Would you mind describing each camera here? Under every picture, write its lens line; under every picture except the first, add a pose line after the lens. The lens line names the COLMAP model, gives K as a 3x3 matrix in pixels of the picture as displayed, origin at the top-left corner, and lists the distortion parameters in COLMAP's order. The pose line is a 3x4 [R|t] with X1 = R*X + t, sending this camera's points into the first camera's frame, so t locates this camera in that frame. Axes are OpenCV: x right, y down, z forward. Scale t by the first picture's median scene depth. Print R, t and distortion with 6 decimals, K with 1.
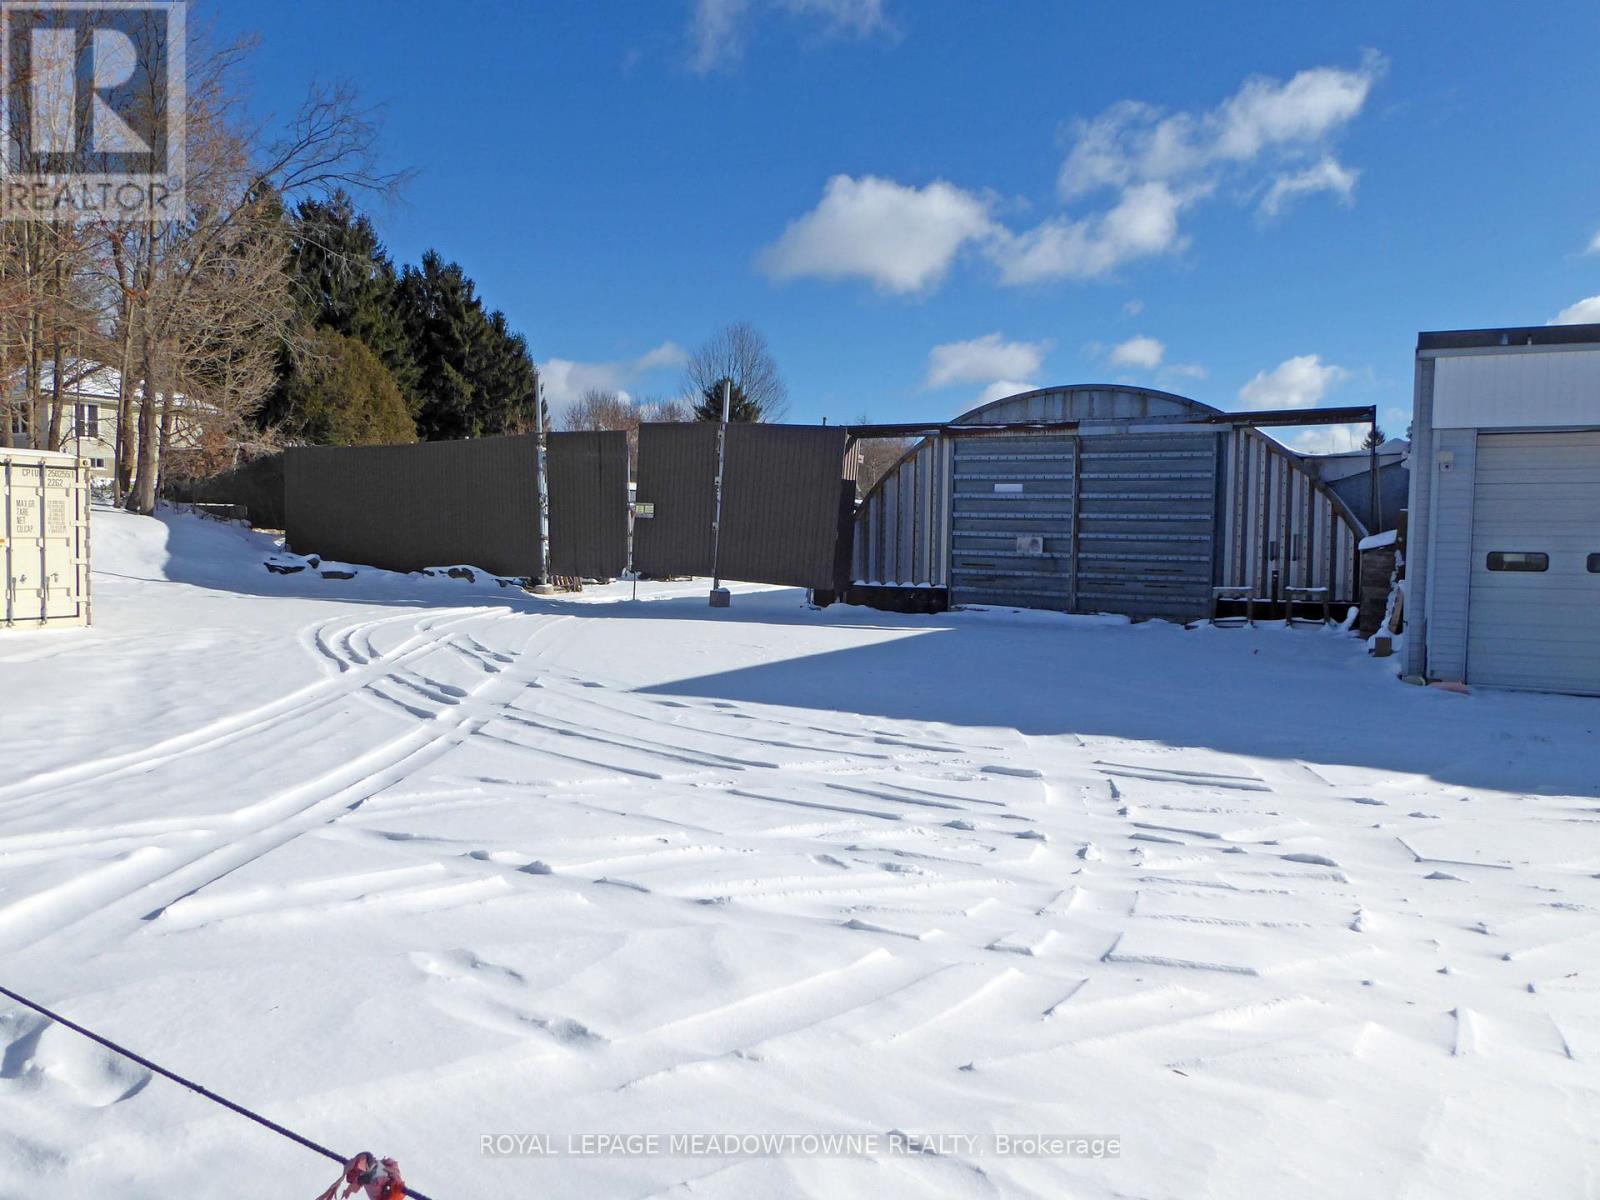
lens RADIAL K [[1155.3, 0, 811.3], [0, 1155.3, 602.0], [0, 0, 1]] dist [-0.022748, 0.008139]
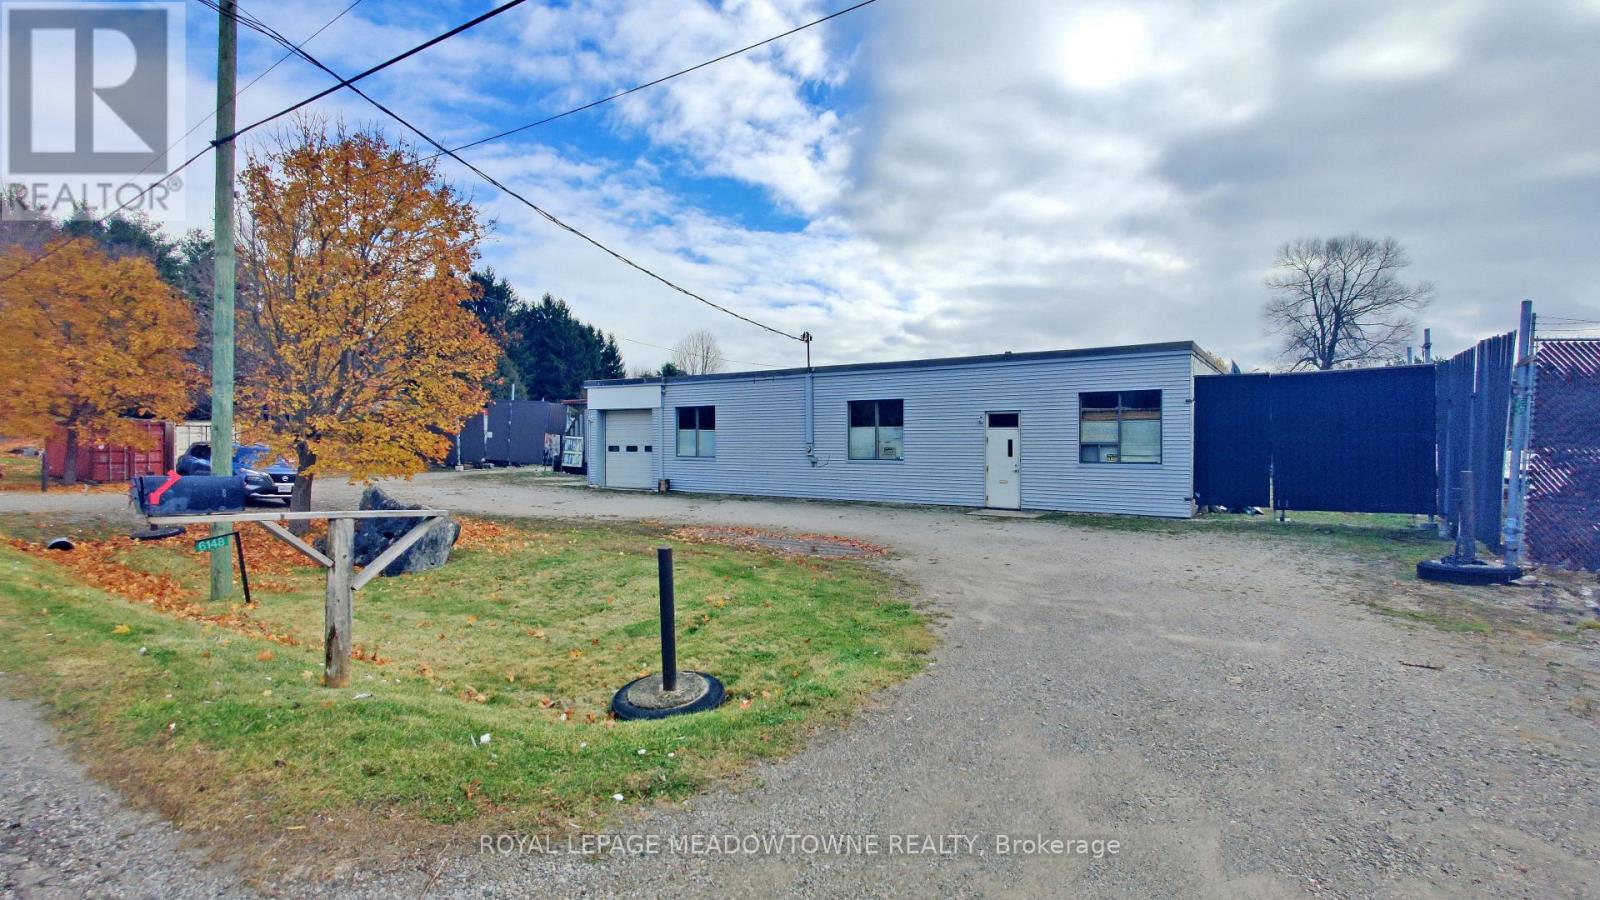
lens RADIAL K [[809.1, 0, 802.1], [0, 809.1, 448.6], [0, 0, 1]] dist [0.049411, 0.000060]
pose [[0.989457, -0.005277, -0.144730, 0.944788], [-0.003177, 0.998305, -0.058119, 0.063661], [0.144791, 0.057966, 0.987763, -0.792889]]
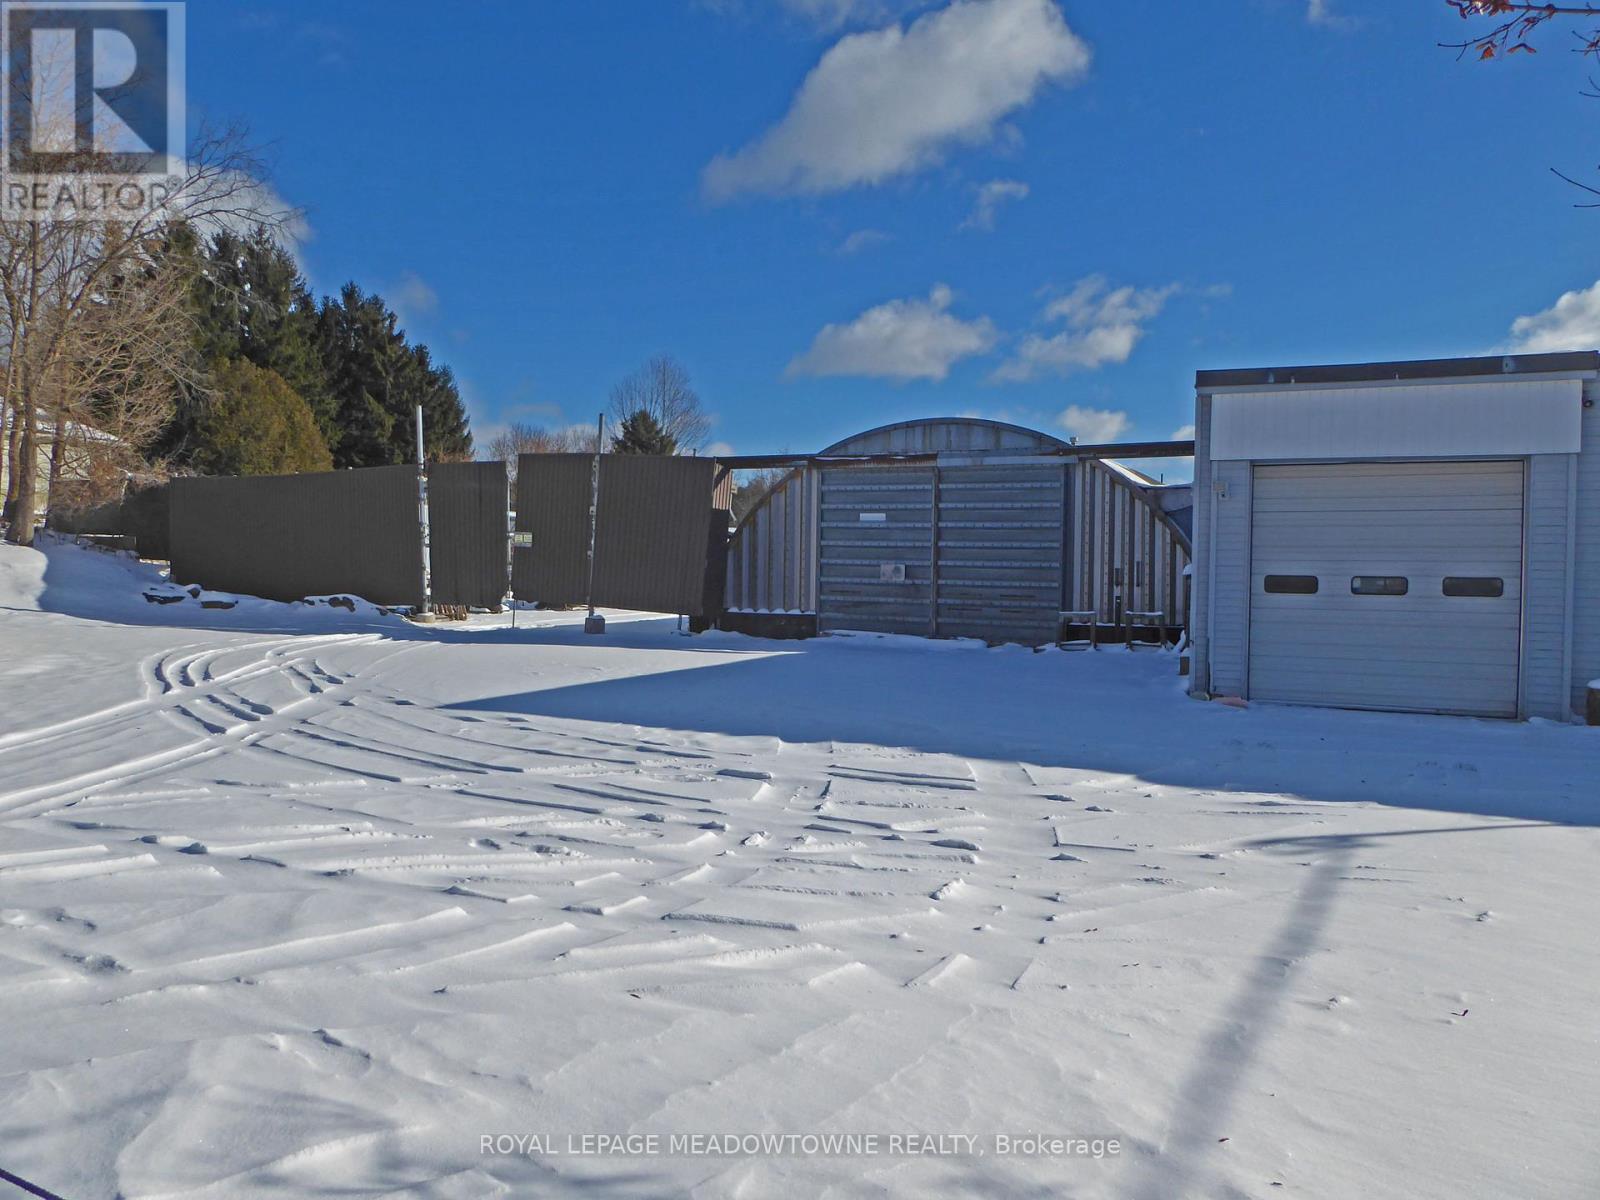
lens RADIAL K [[1155.3, 0, 811.3], [0, 1155.3, 602.0], [0, 0, 1]] dist [-0.022748, 0.008139]
pose [[0.998950, -0.002695, 0.045732, 0.075281], [0.003983, 0.999597, -0.028089, 0.006537], [-0.045638, 0.028241, 0.998559, -0.033899]]
